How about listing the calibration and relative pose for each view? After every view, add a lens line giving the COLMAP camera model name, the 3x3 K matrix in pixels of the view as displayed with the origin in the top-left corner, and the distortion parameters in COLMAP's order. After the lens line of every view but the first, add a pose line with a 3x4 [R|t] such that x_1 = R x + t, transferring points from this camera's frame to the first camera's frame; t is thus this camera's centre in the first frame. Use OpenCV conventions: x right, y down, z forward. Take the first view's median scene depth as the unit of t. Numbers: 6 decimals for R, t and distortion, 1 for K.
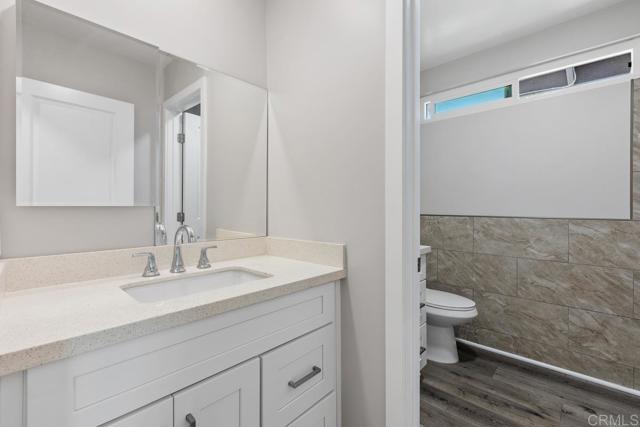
lens RADIAL K [[286.1, 0, 317.9], [0, 286.1, 211.2], [0, 0, 1]] dist [-0.018578, 0.000516]
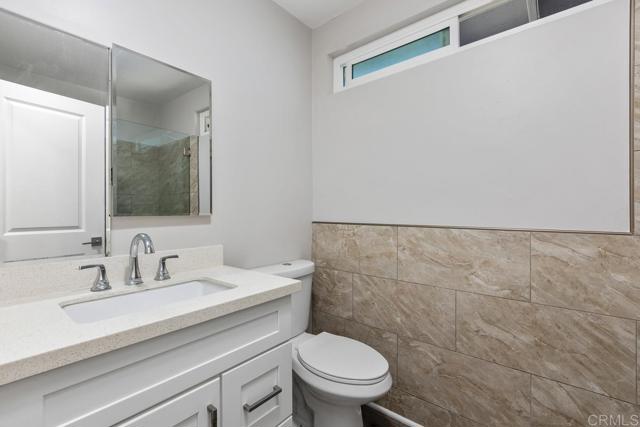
lens RADIAL K [[286.1, 0, 321.6], [0, 286.1, 214.4], [0, 0, 1]] dist [-0.018578, 0.000516]
pose [[0.995517, 0.003127, 0.094529, 0.339472], [-0.001753, 0.999892, -0.014610, 0.001257], [-0.094565, 0.014379, 0.995415, 0.384179]]
